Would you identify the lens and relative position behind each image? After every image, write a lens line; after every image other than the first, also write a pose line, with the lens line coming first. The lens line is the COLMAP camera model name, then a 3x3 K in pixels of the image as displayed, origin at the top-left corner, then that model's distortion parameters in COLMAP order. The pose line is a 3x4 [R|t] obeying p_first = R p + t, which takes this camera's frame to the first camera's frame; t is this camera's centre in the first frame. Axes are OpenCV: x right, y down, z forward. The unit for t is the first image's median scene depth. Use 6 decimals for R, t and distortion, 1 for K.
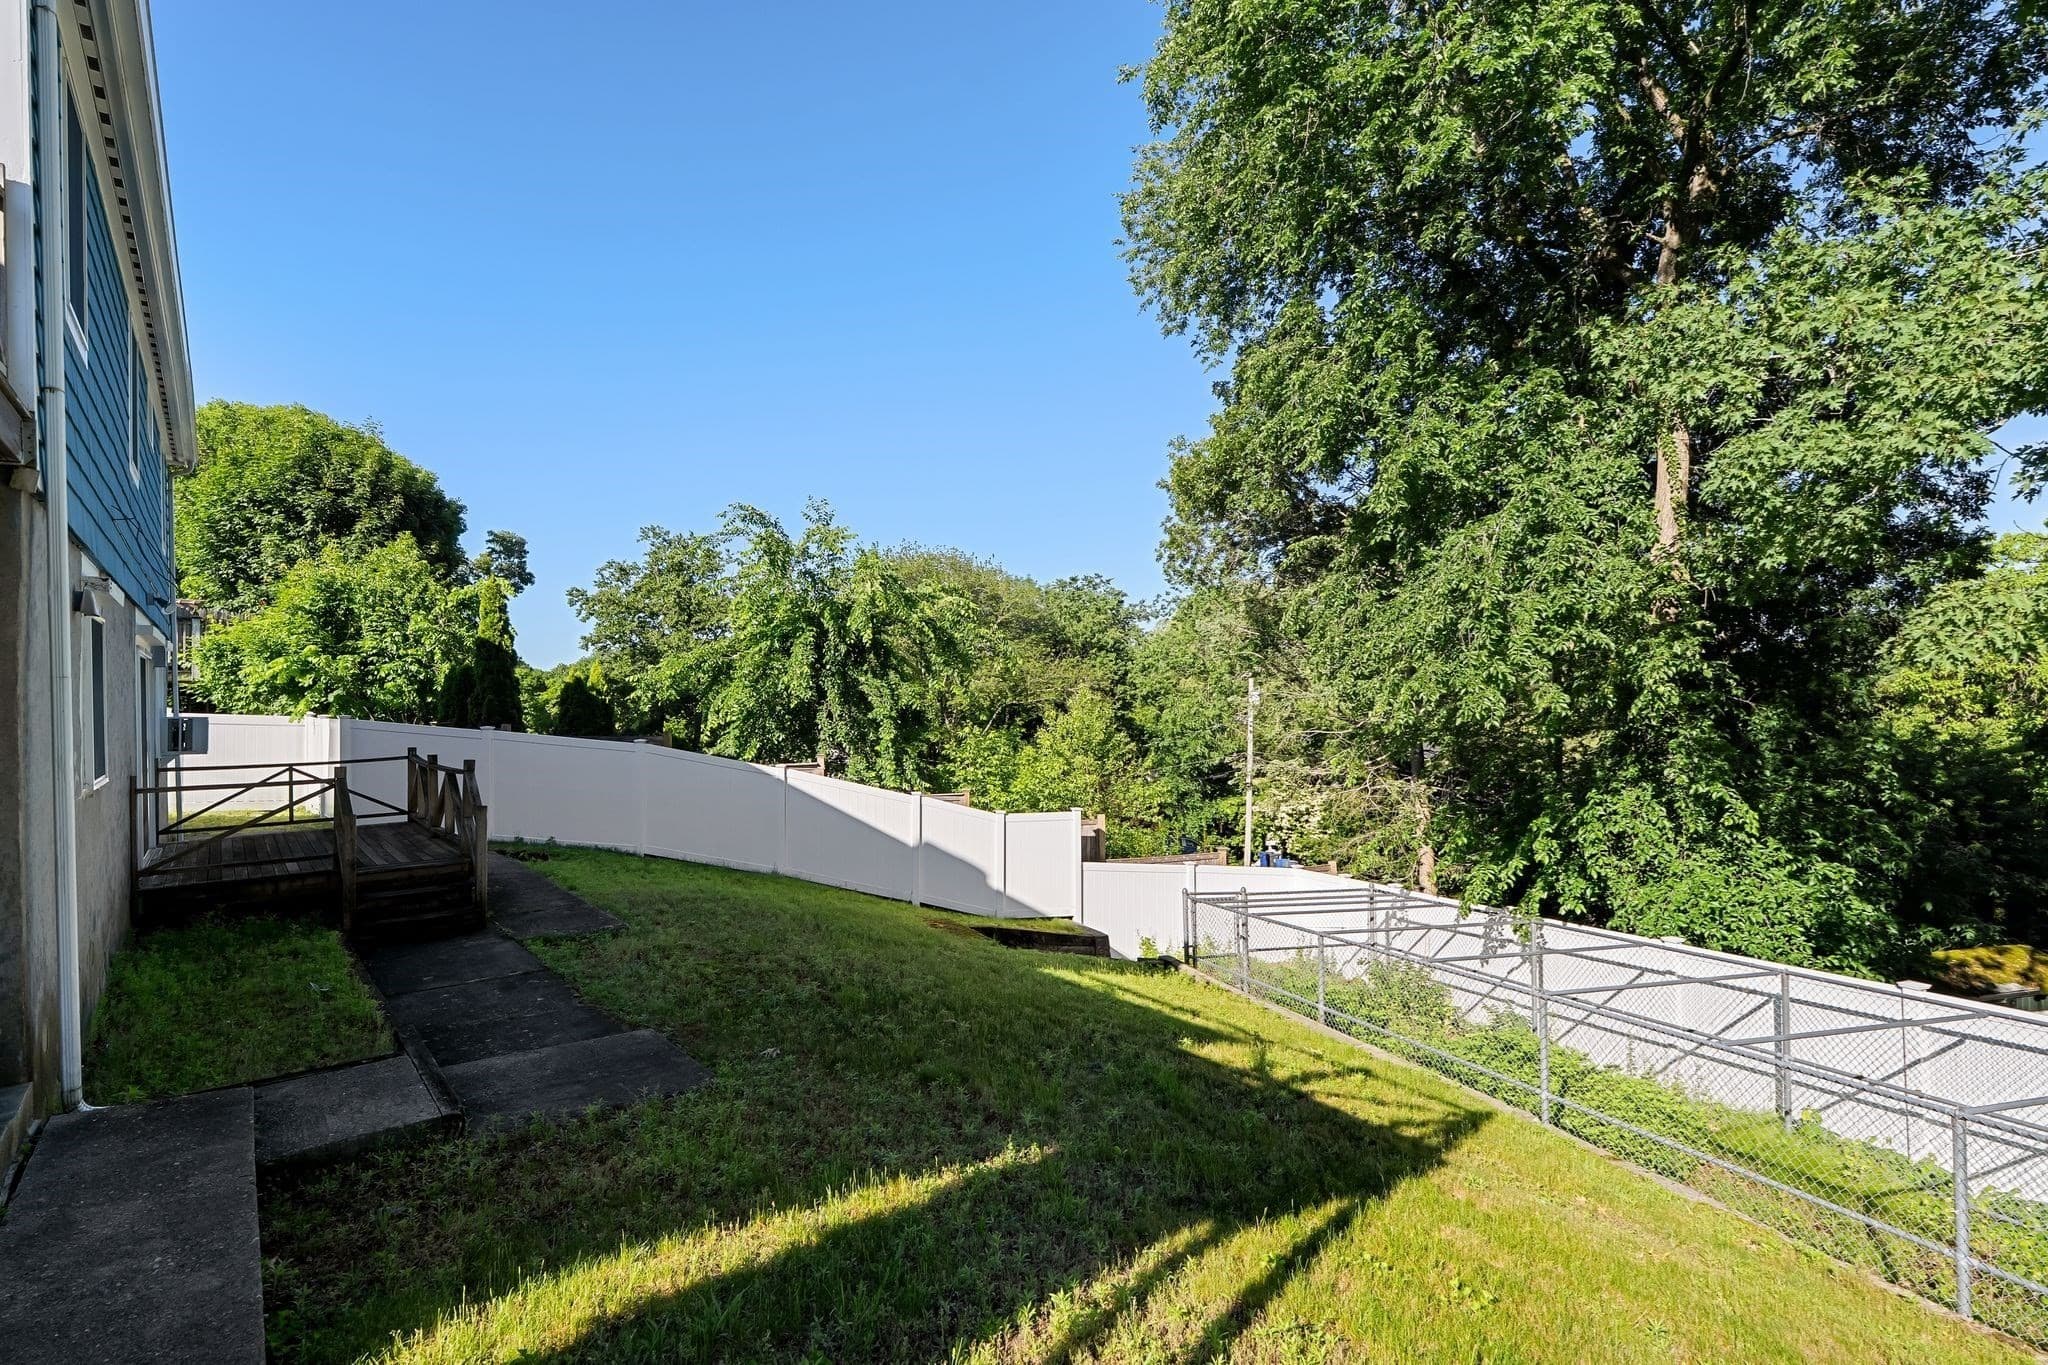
lens RADIAL K [[997.4, 0, 1029.0], [0, 997.4, 688.4], [0, 0, 1]] dist [-0.003179, 0.000037]
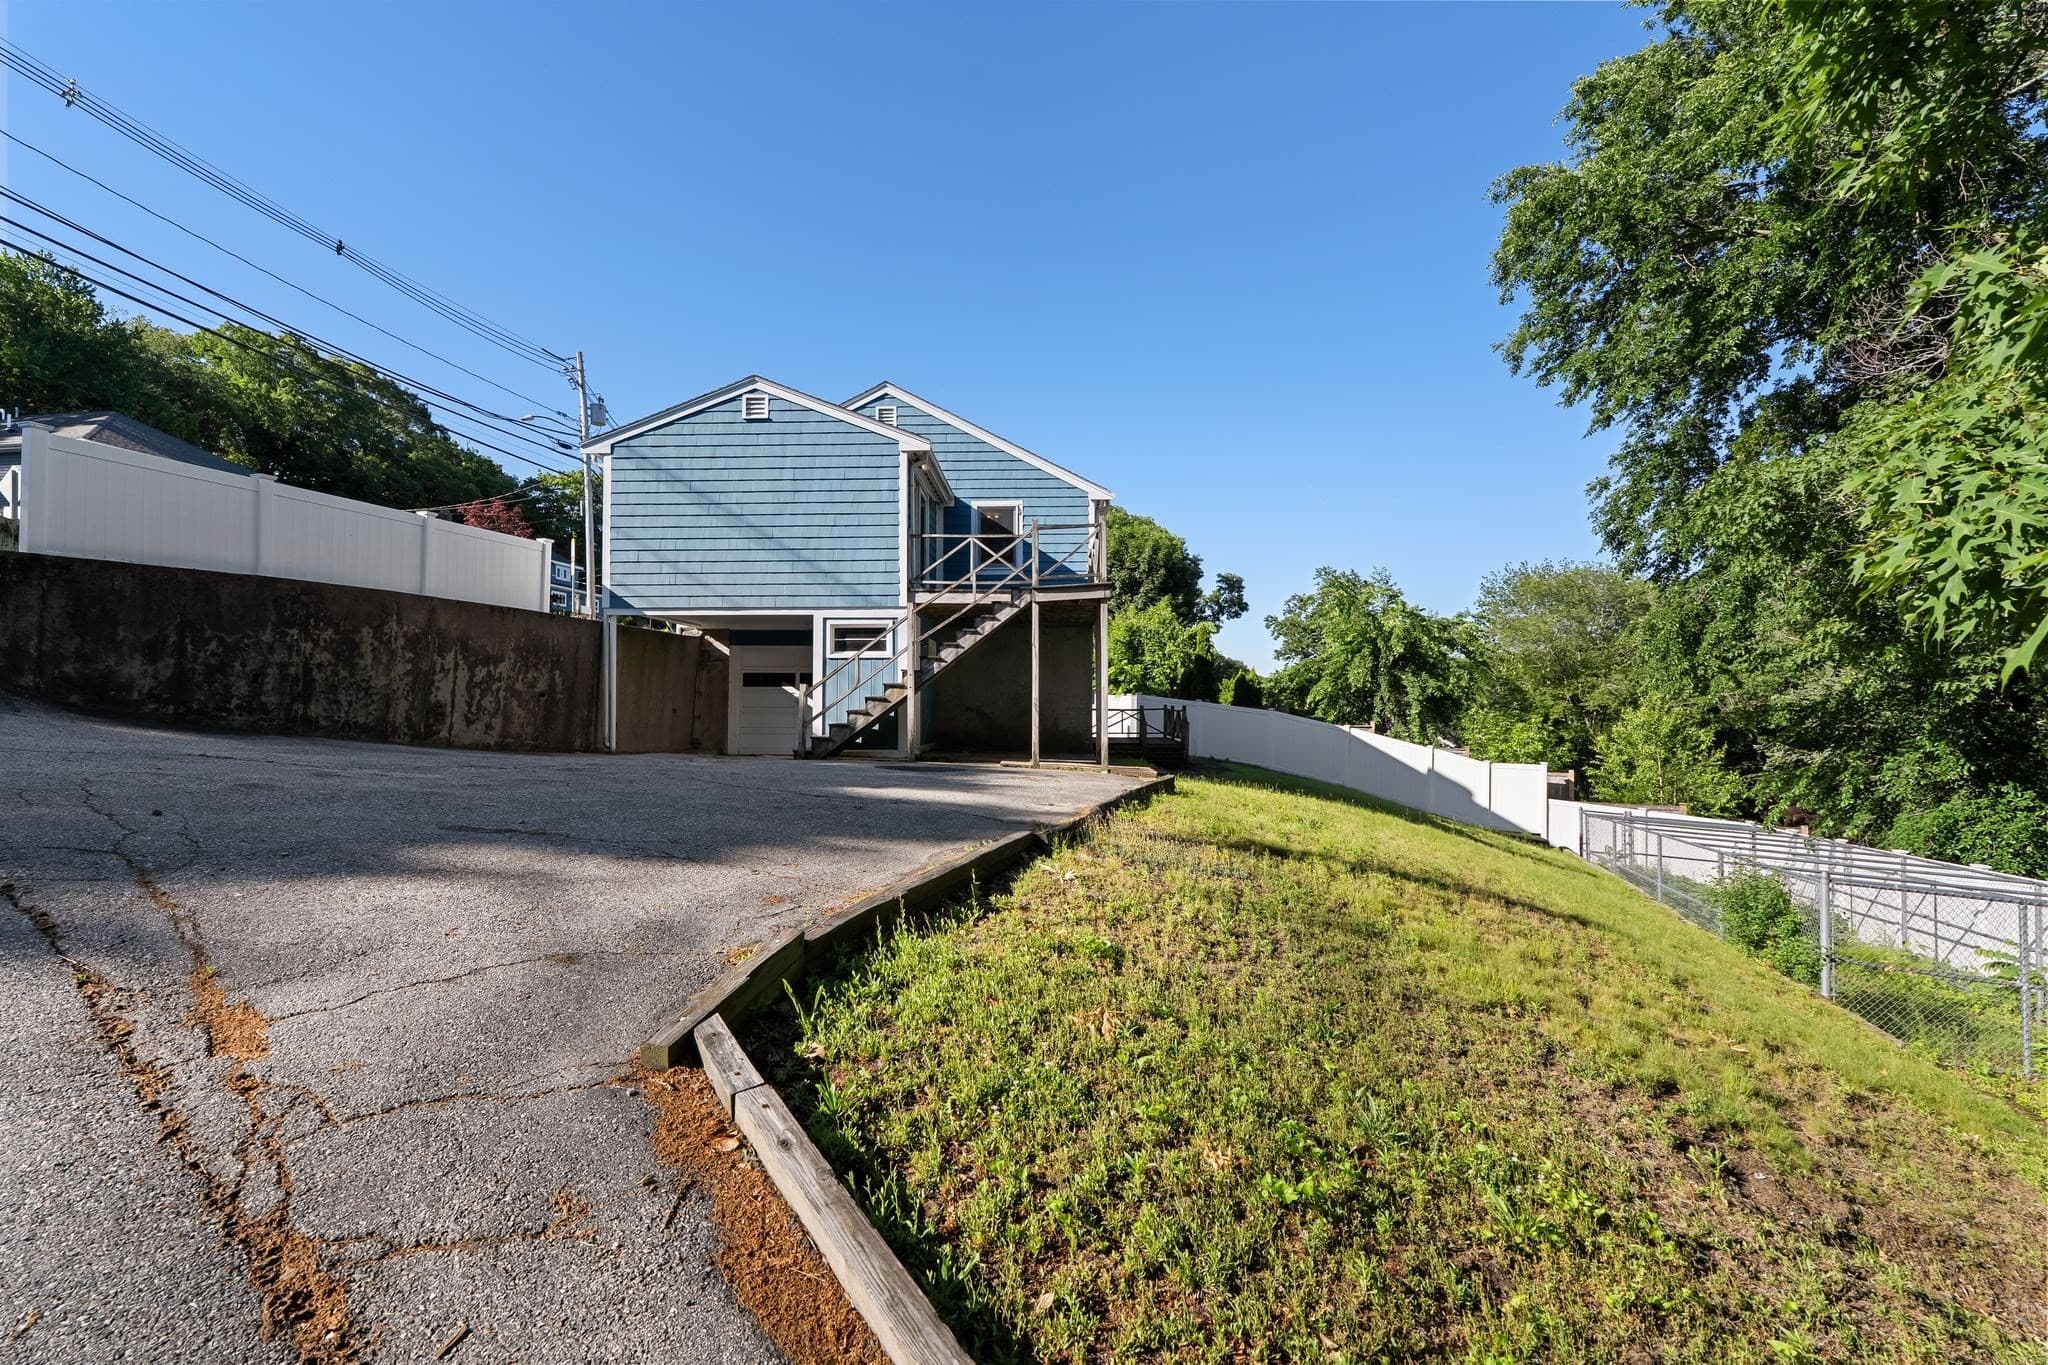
lens RADIAL K [[949.1, 0, 1027.0], [0, 949.1, 676.0], [0, 0, 1]] dist [-0.001597, 0.000180]
pose [[0.762030, 0.001051, -0.647541, 0.373485], [-0.014047, 0.999790, -0.014908, 0.021273], [0.647389, 0.020457, 0.761885, -0.589832]]
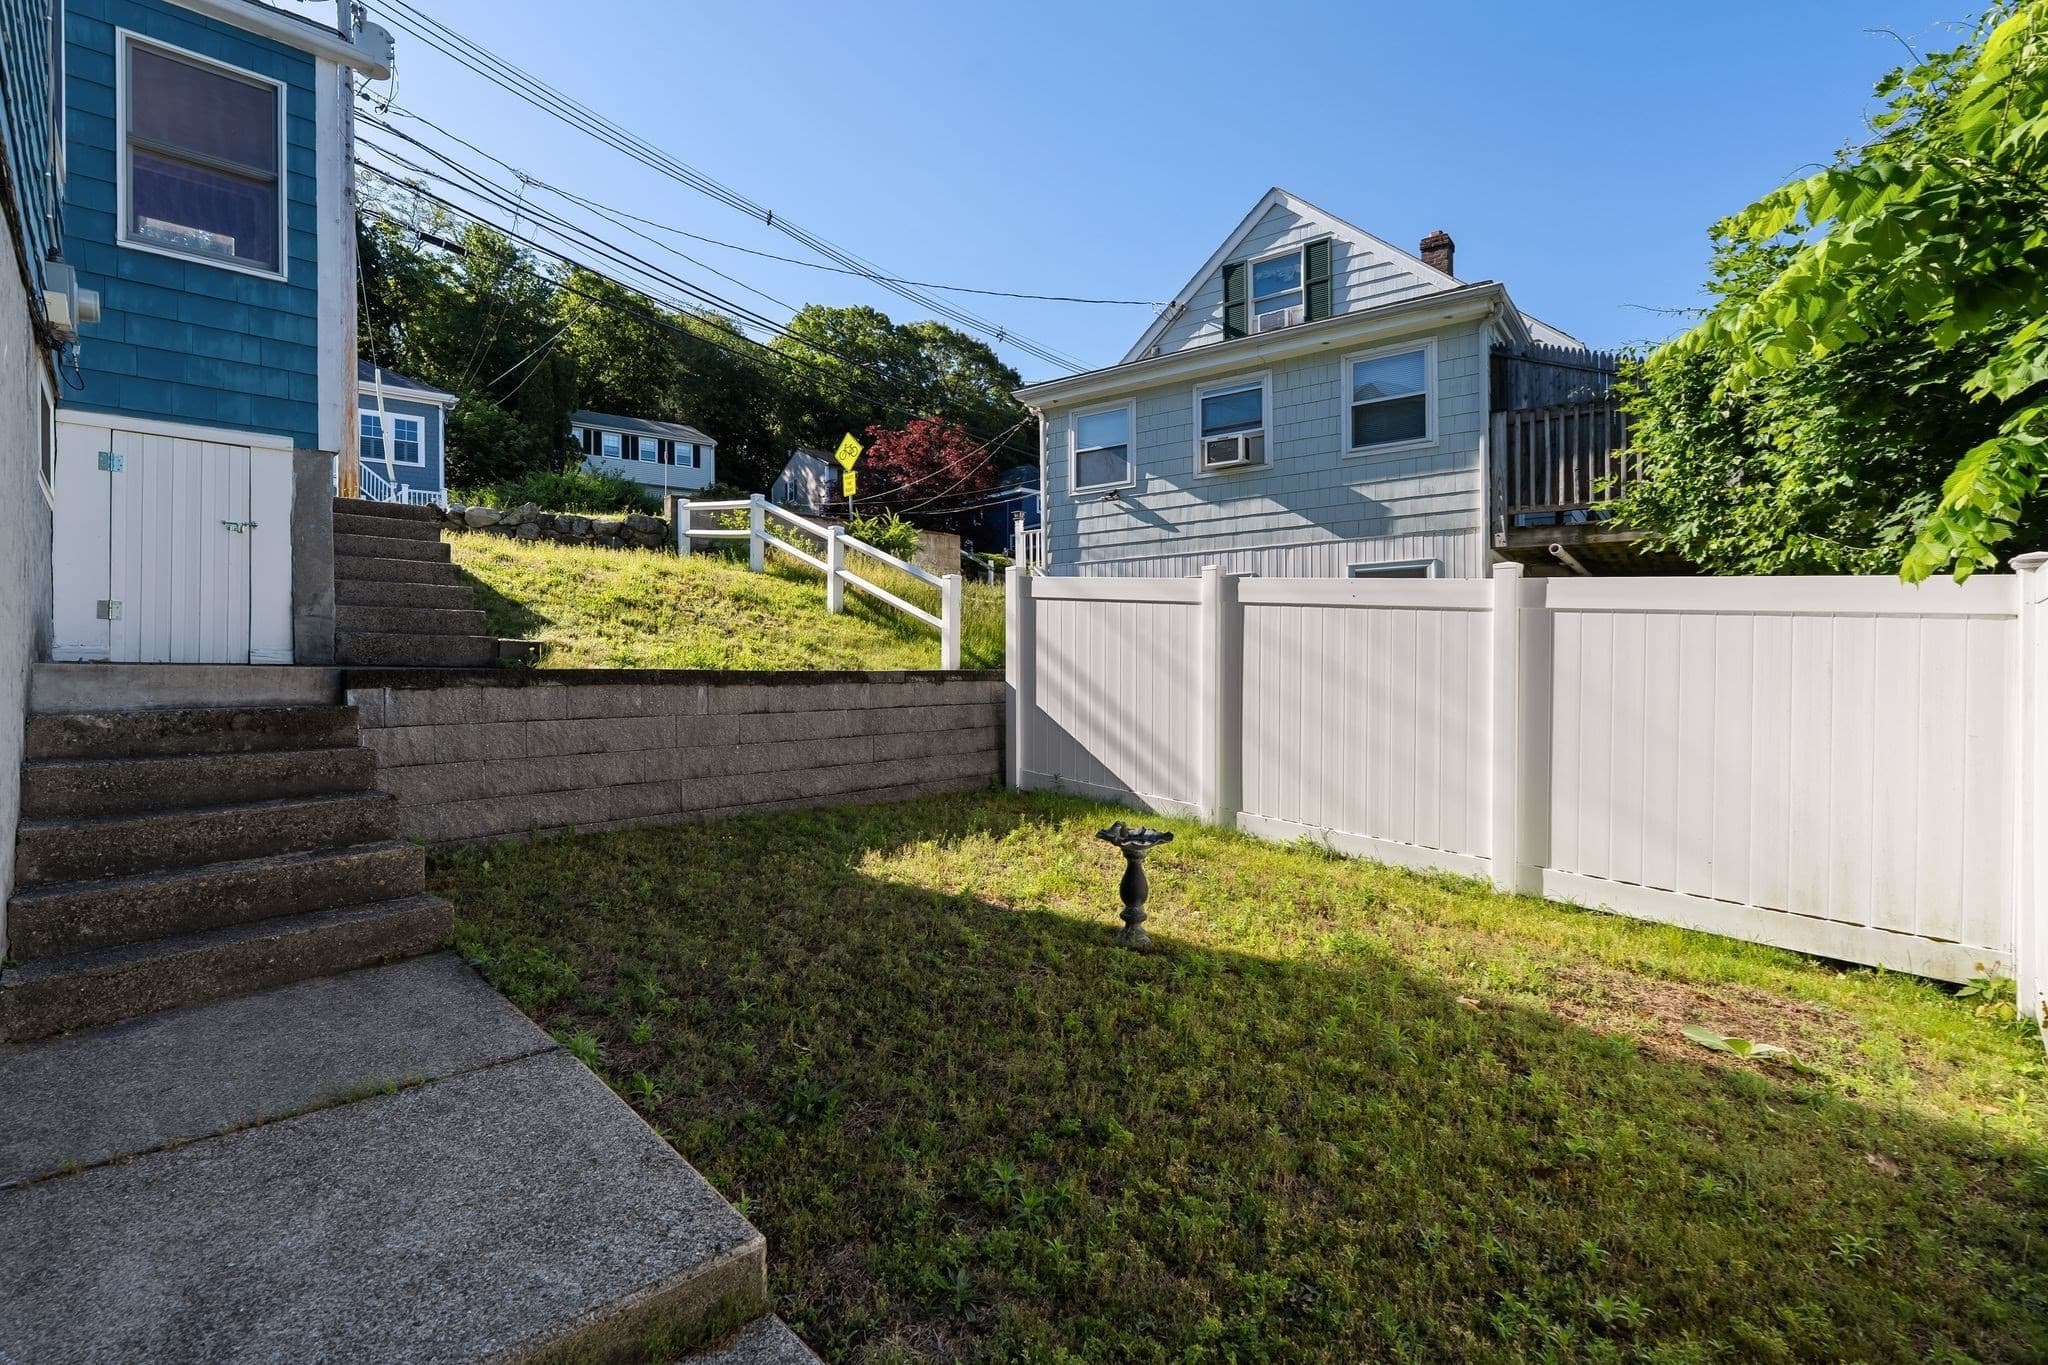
lens RADIAL K [[949.1, 0, 1027.0], [0, 949.1, 676.0], [0, 0, 1]] dist [-0.001597, 0.000180]
pose [[0.097263, 0.022468, -0.995005, -0.534459], [-0.004125, 0.999746, 0.022172, 0.048318], [0.995250, 0.001948, 0.097331, 0.758958]]
